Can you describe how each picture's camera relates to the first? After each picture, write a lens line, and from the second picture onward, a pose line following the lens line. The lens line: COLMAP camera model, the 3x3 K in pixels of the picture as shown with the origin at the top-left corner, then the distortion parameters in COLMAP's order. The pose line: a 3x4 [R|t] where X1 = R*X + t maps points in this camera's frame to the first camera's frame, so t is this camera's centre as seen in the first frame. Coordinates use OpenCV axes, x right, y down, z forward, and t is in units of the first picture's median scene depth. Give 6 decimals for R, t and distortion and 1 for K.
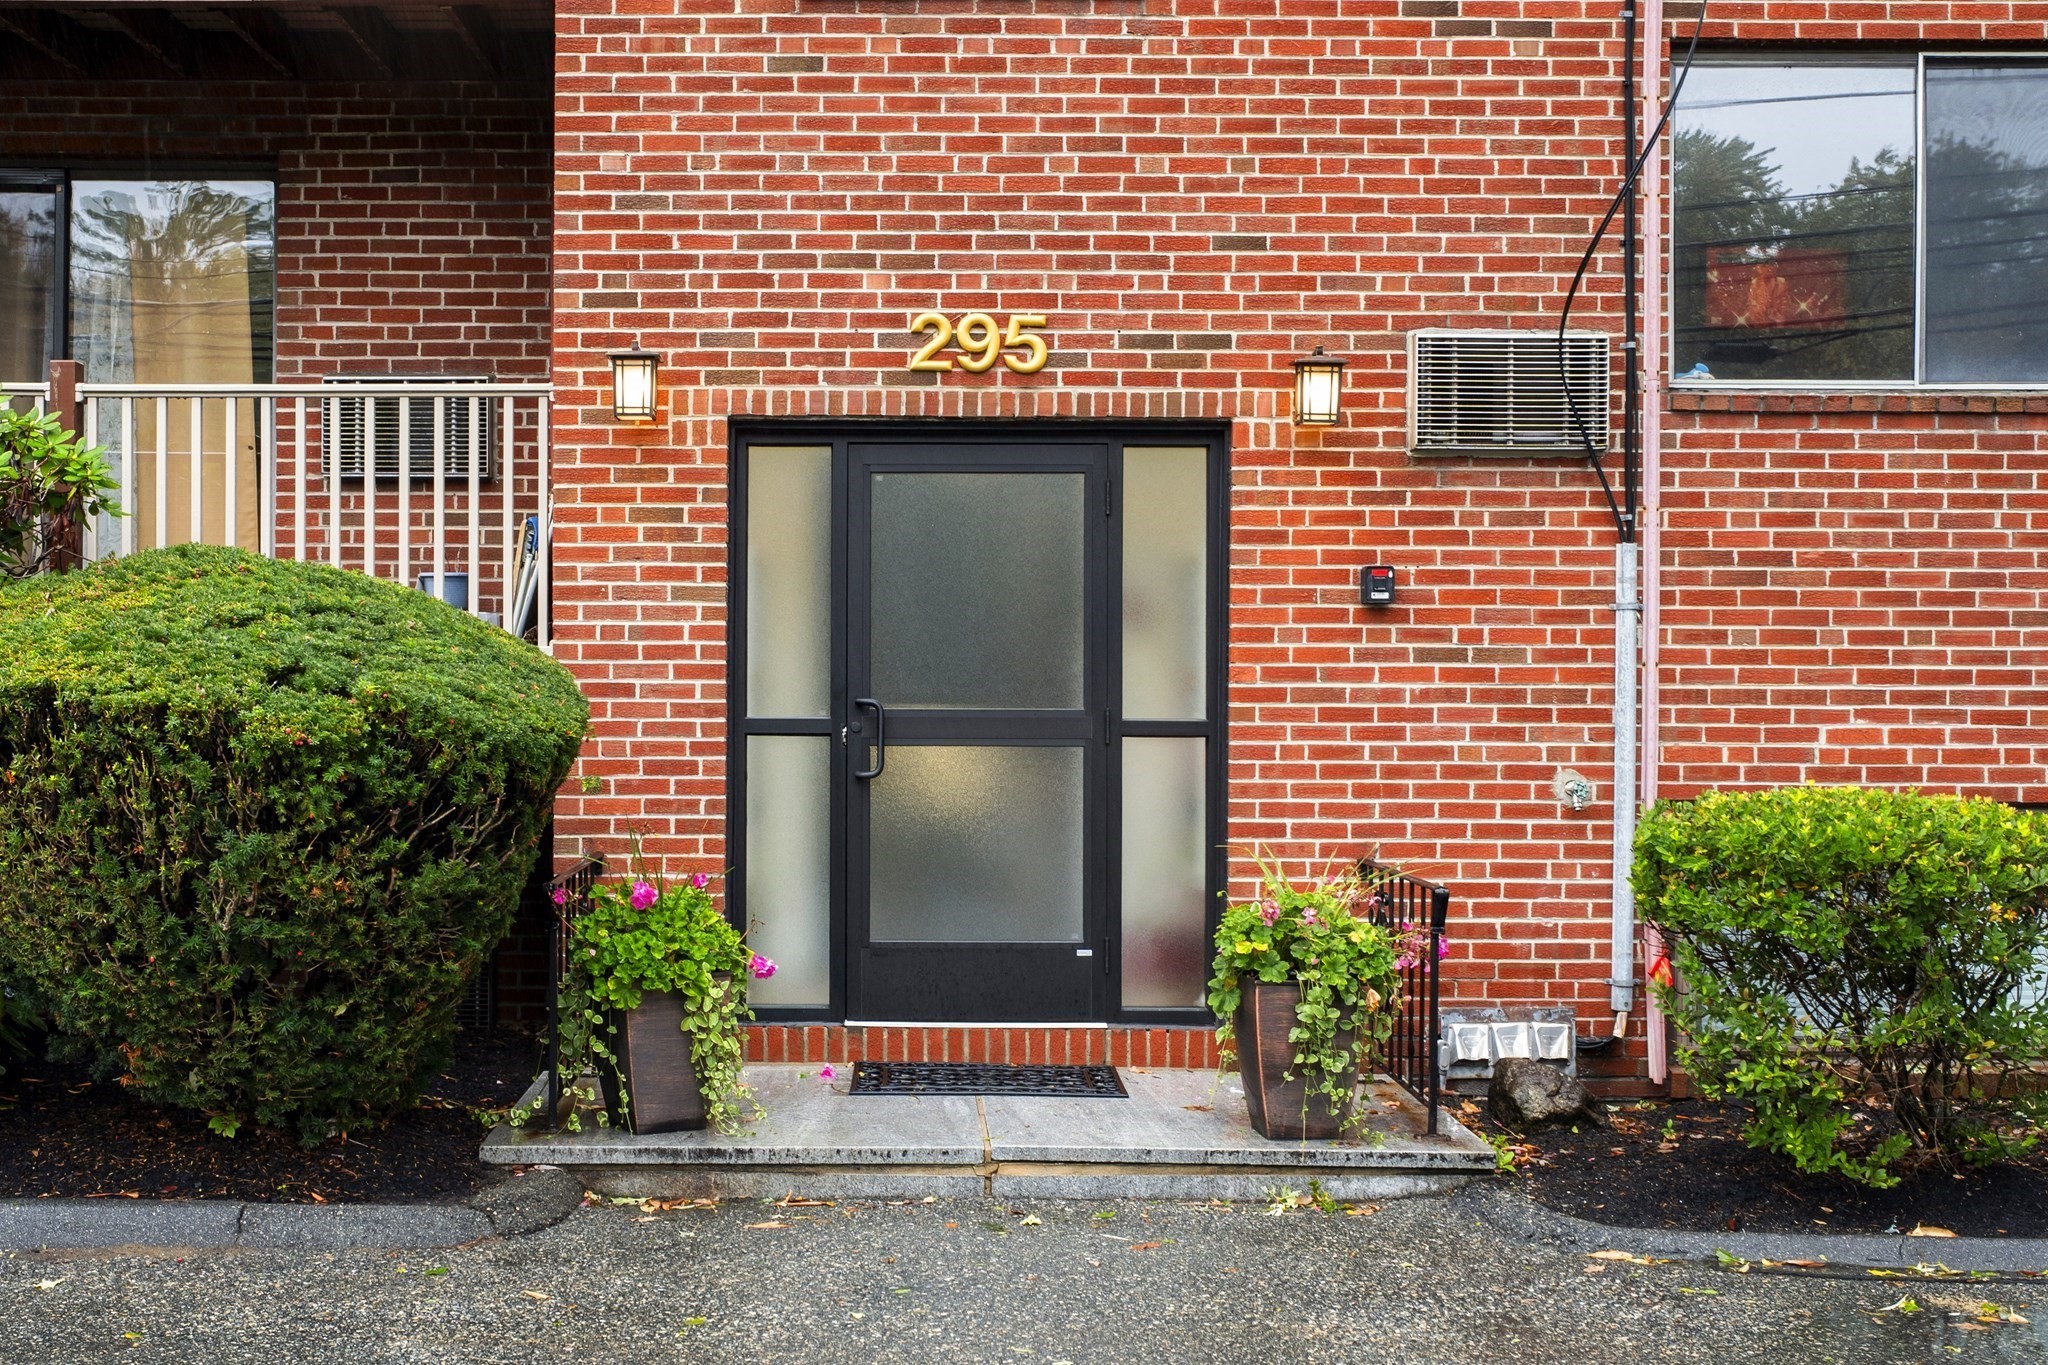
lens RADIAL K [[2616.5, 0, 1024.0], [0, 2616.5, 682.5], [0, 0, 1]] dist [-0.026891, -0.024899]
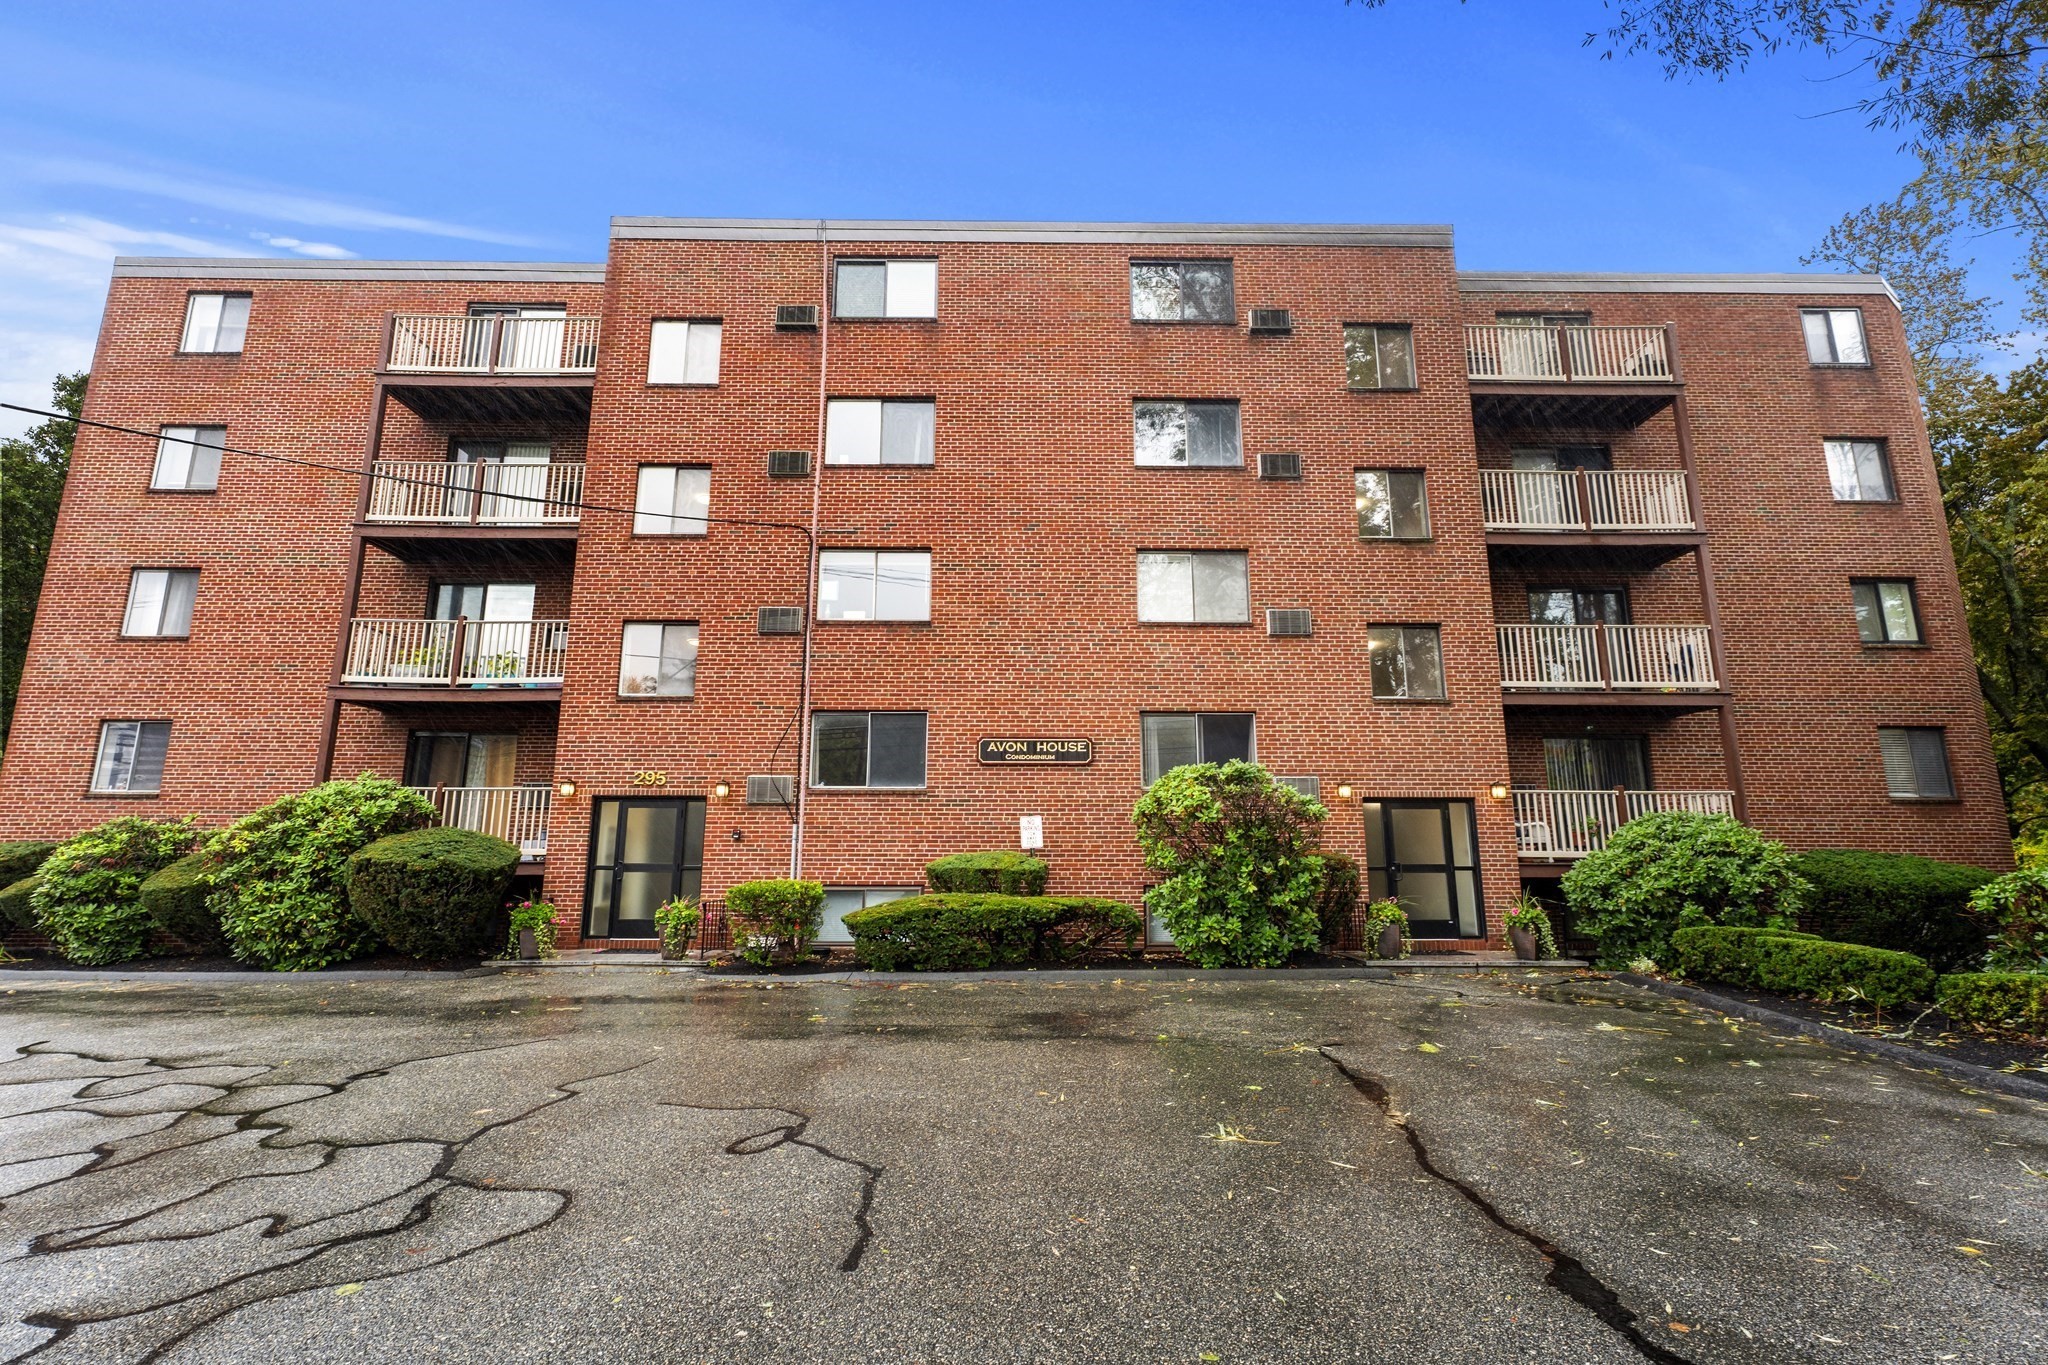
lens RADIAL K [[898.8, 0, 1022.1], [0, 898.8, 675.4], [0, 0, 1]] dist [-0.009238, -0.000071]
pose [[0.999652, 0.001022, 0.026350, 0.569873], [0.004213, 0.980224, -0.197848, 0.001546], [-0.026031, 0.197891, 0.979878, -0.531511]]
